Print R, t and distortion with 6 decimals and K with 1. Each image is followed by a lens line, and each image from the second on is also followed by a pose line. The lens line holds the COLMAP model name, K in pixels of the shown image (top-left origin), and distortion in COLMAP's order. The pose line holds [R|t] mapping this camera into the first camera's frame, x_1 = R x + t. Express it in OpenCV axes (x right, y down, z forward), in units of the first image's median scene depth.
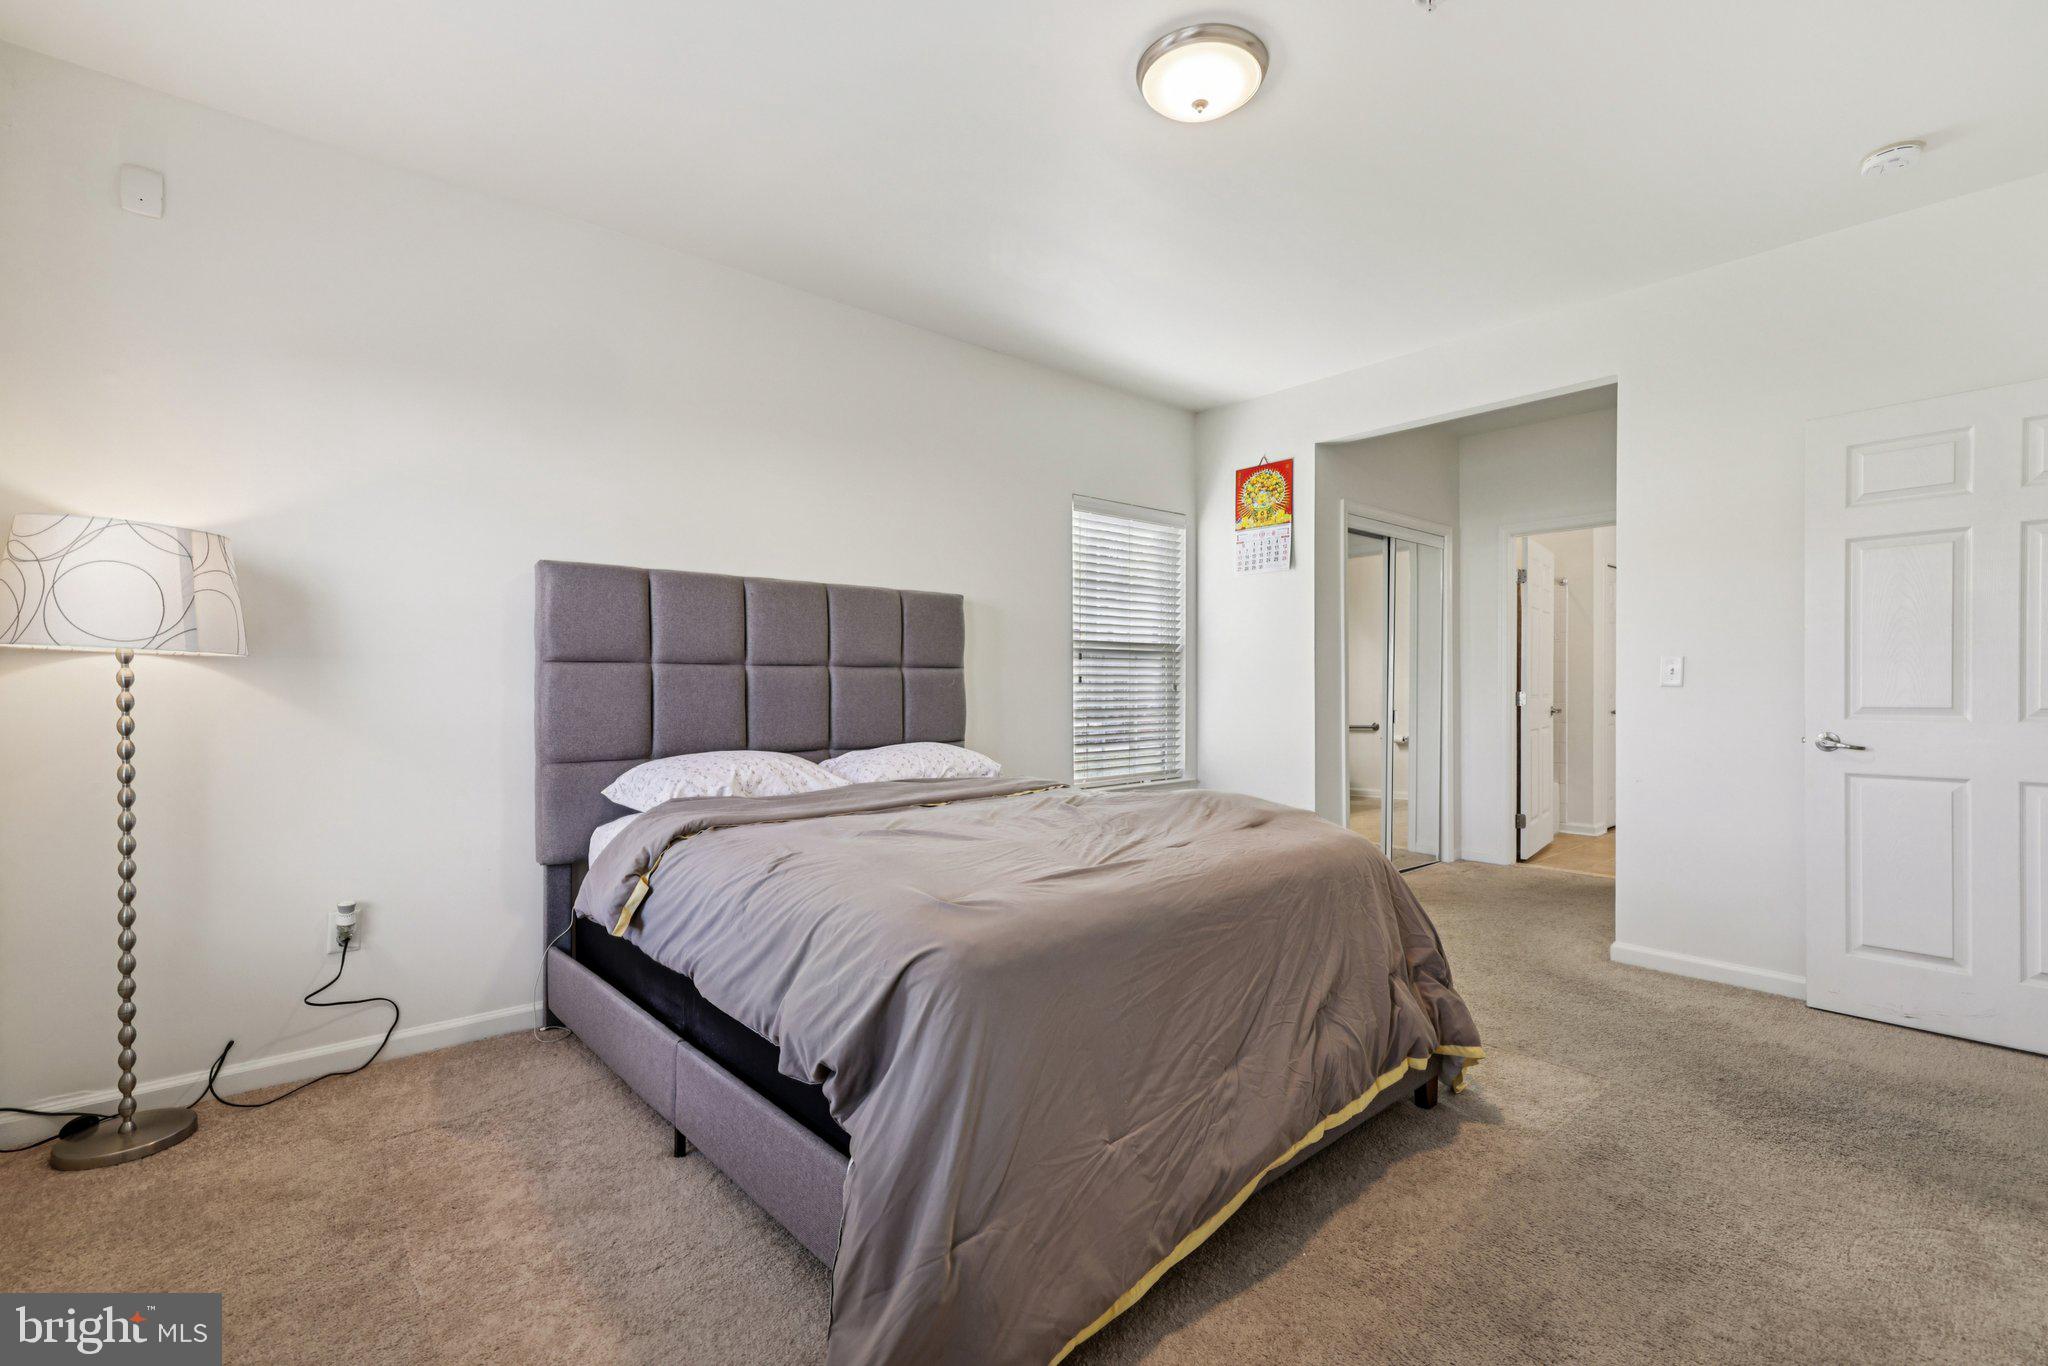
lens RADIAL K [[888.6, 0, 1044.4], [0, 888.6, 682.0], [0, 0, 1]] dist [0.000124, 0.001980]
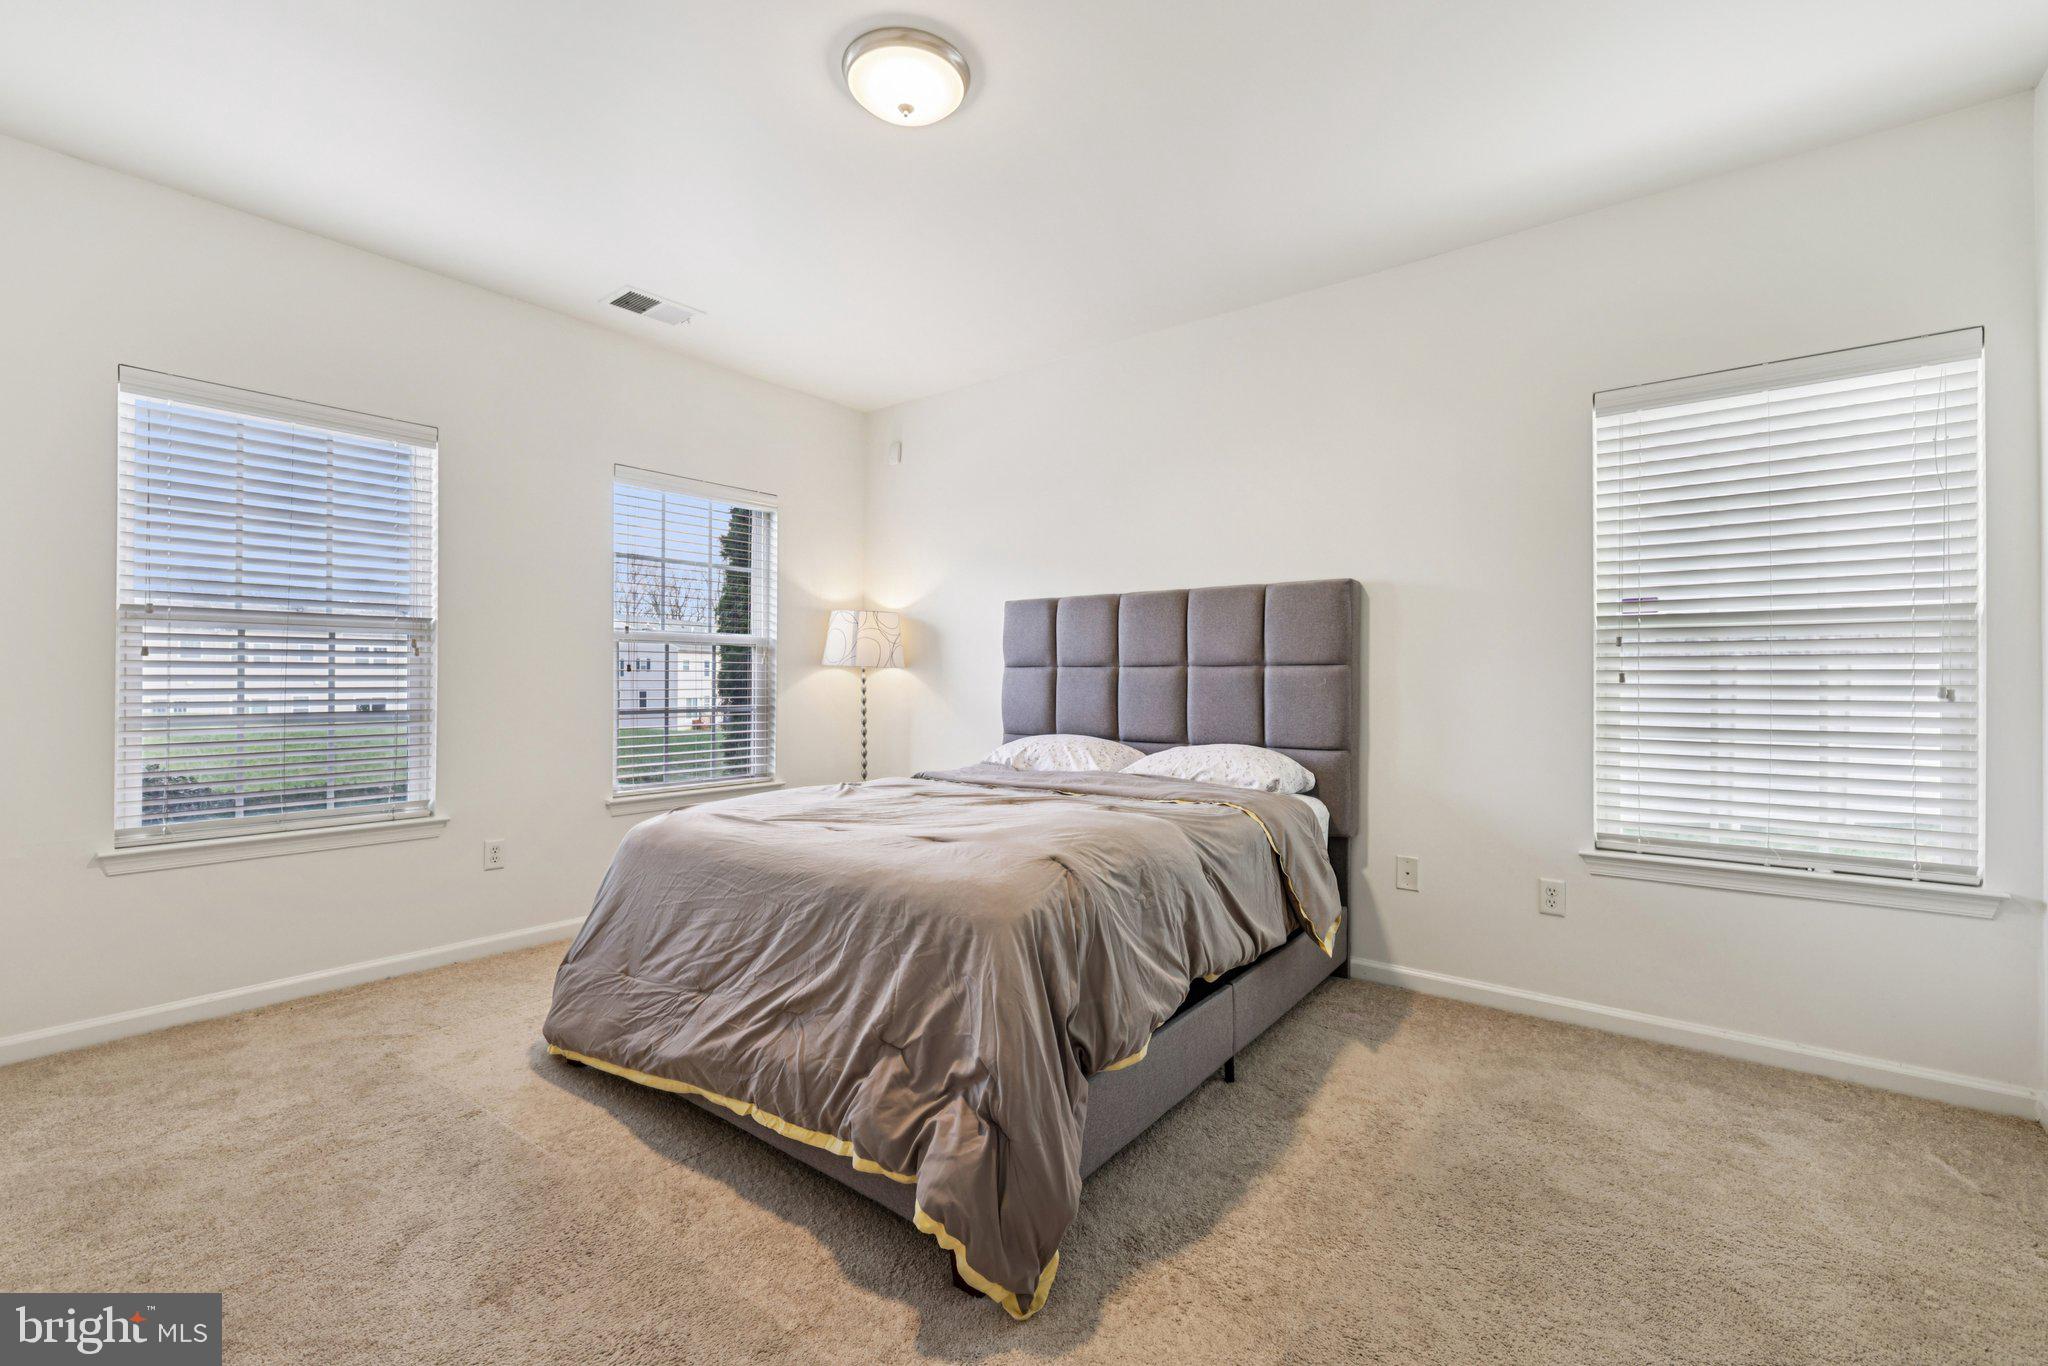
lens RADIAL K [[888.6, 0, 1041.0], [0, 888.6, 683.2], [0, 0, 1]] dist [0.000124, 0.001980]
pose [[0.191838, 0.001031, -0.981426, 0.785160], [-0.005945, 0.999982, -0.000112, 0.003520], [0.981409, 0.005856, 0.191841, 0.640860]]
